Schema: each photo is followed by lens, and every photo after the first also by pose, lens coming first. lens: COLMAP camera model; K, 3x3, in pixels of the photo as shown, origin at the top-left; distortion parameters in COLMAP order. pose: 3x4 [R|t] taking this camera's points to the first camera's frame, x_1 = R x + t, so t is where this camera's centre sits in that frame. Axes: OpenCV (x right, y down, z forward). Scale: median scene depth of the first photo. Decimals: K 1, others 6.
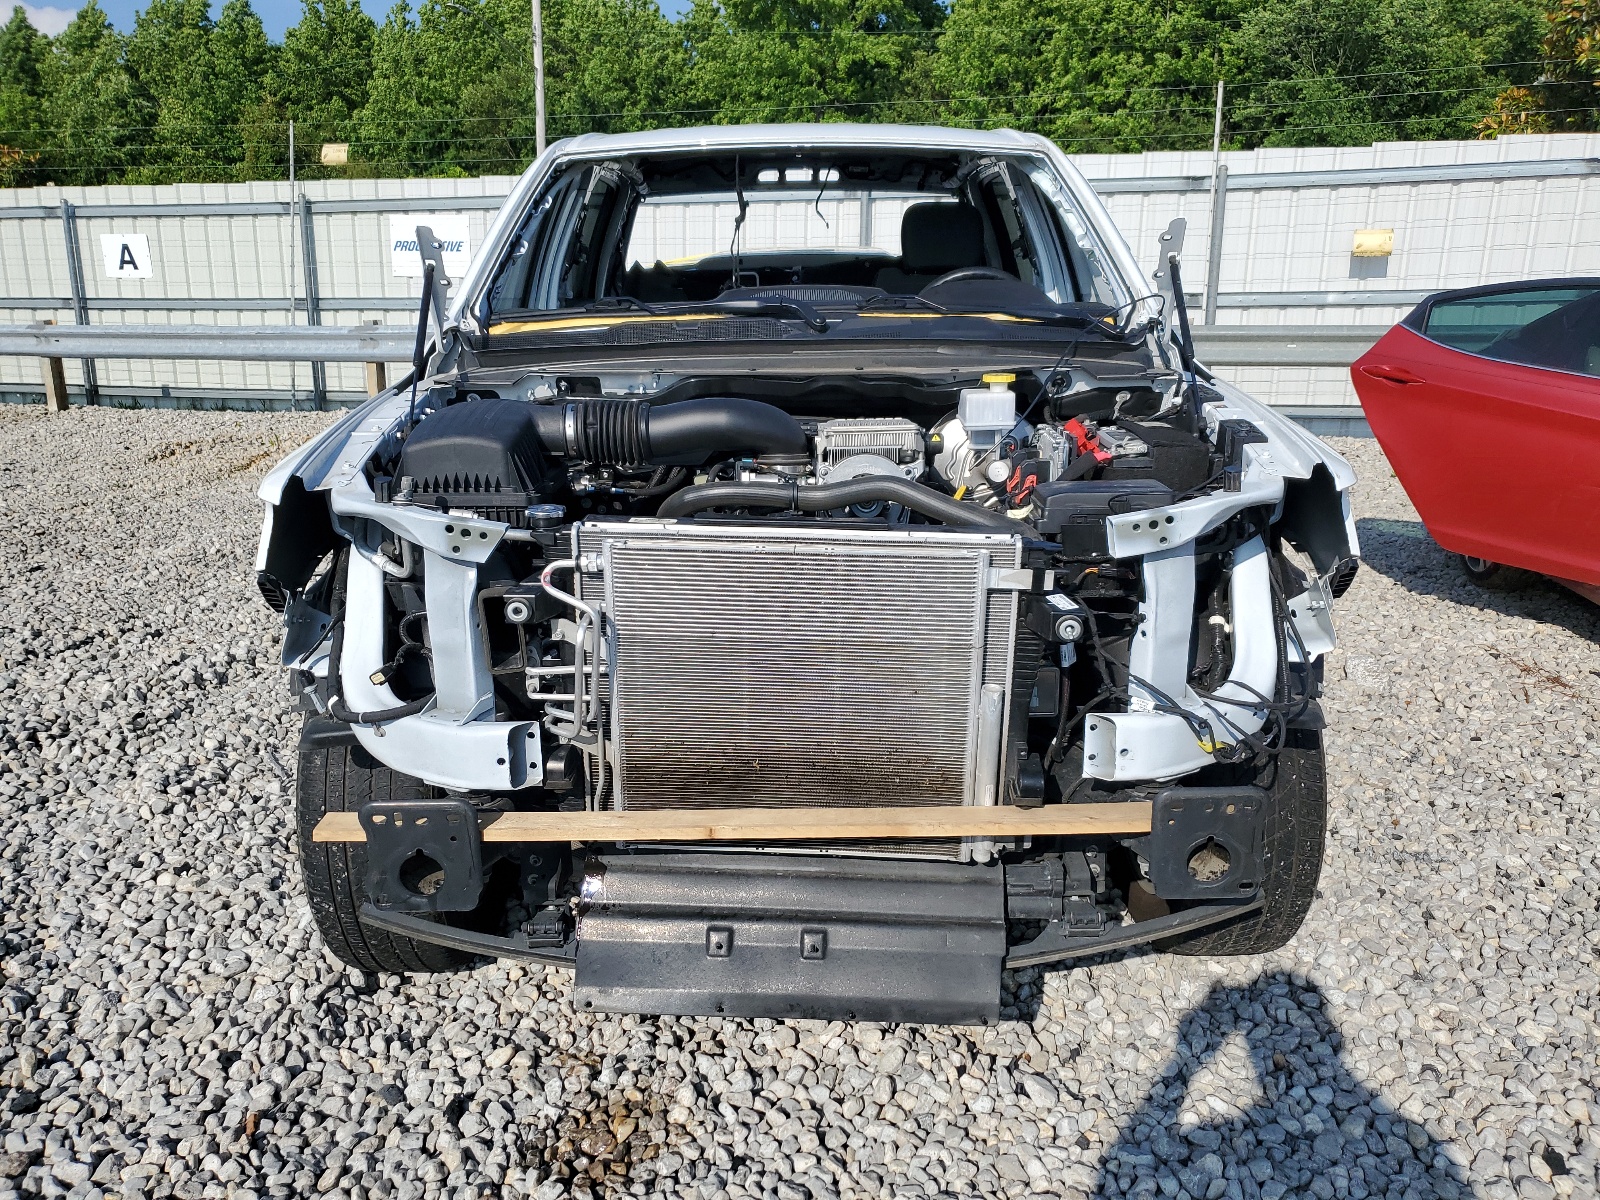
lens RADIAL K [[1187.8, 0, 792.3], [0, 1187.8, 592.3], [0, 0, 1]] dist [0.064961, -0.095989]
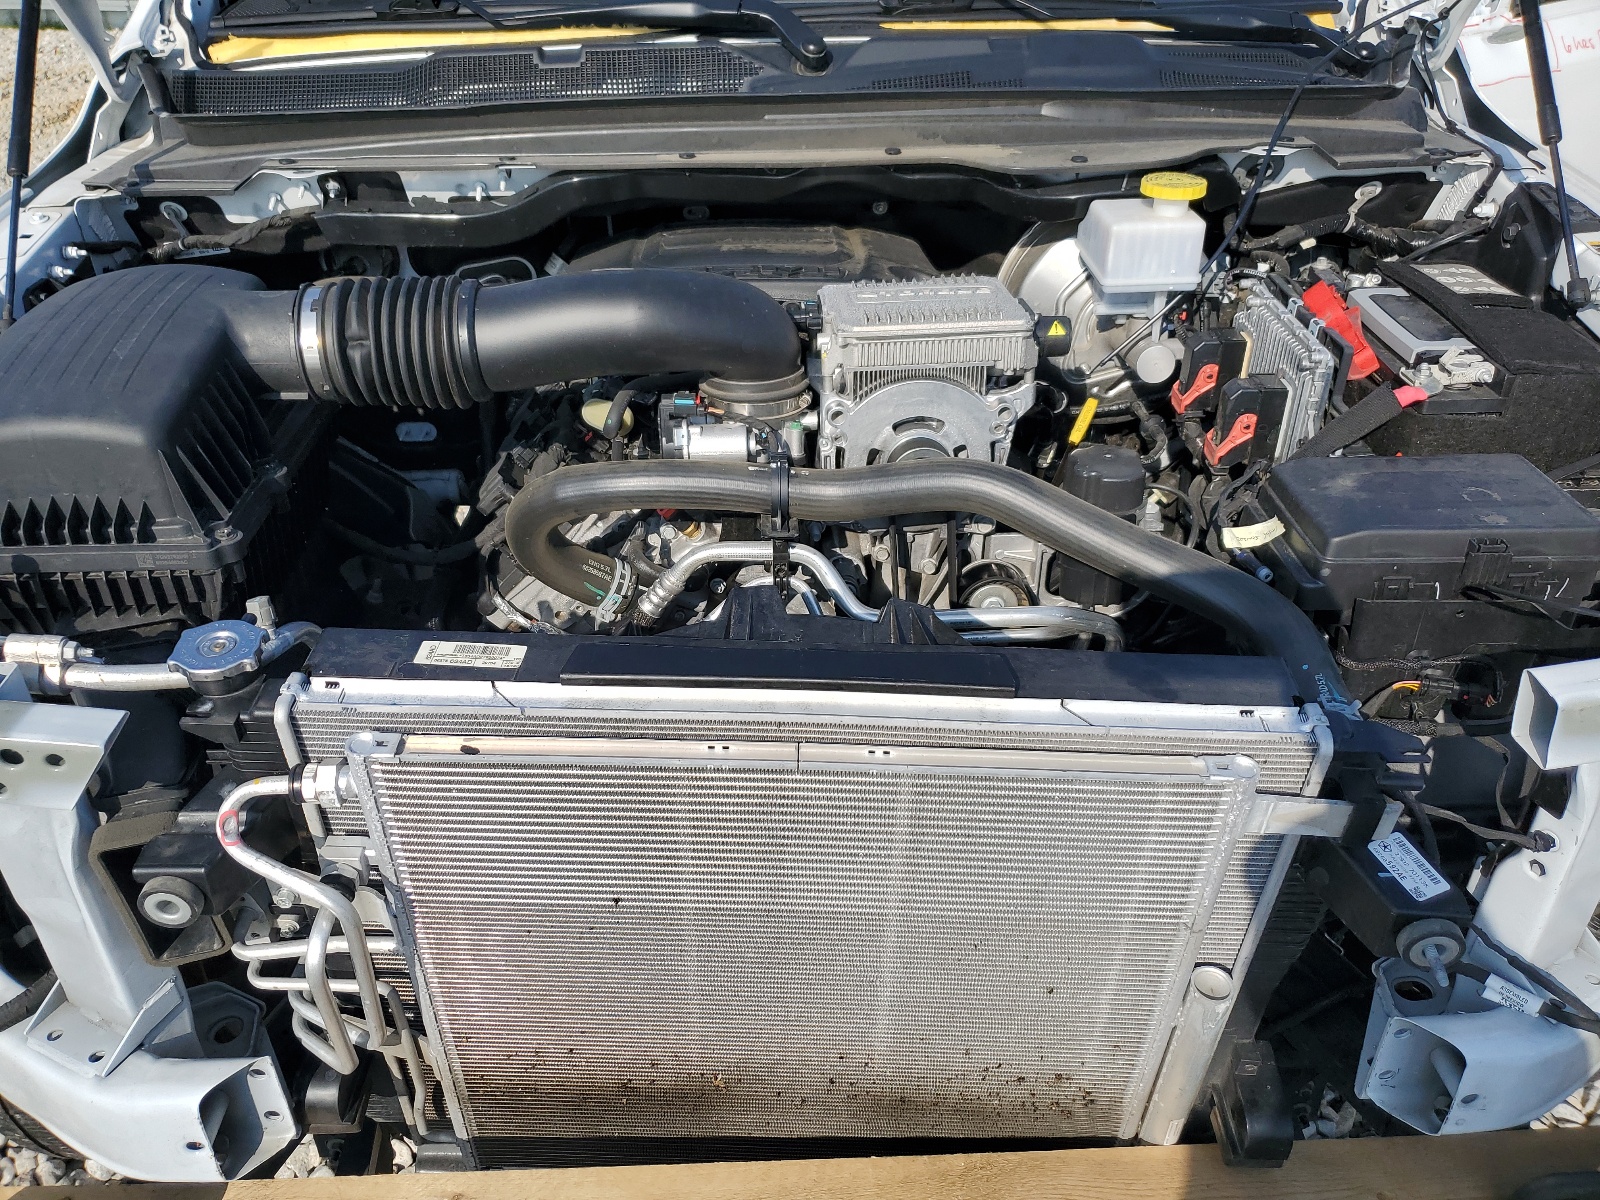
lens RADIAL K [[1285.9, 0, 762.3], [0, 1285.9, 604.3], [0, 0, 1]] dist [-0.100795, 0.178960]
pose [[0.999768, -0.017068, 0.013141, -0.012133], [0.012671, 0.959337, 0.281980, -0.162123], [-0.017419, -0.281748, 0.959330, 0.428597]]
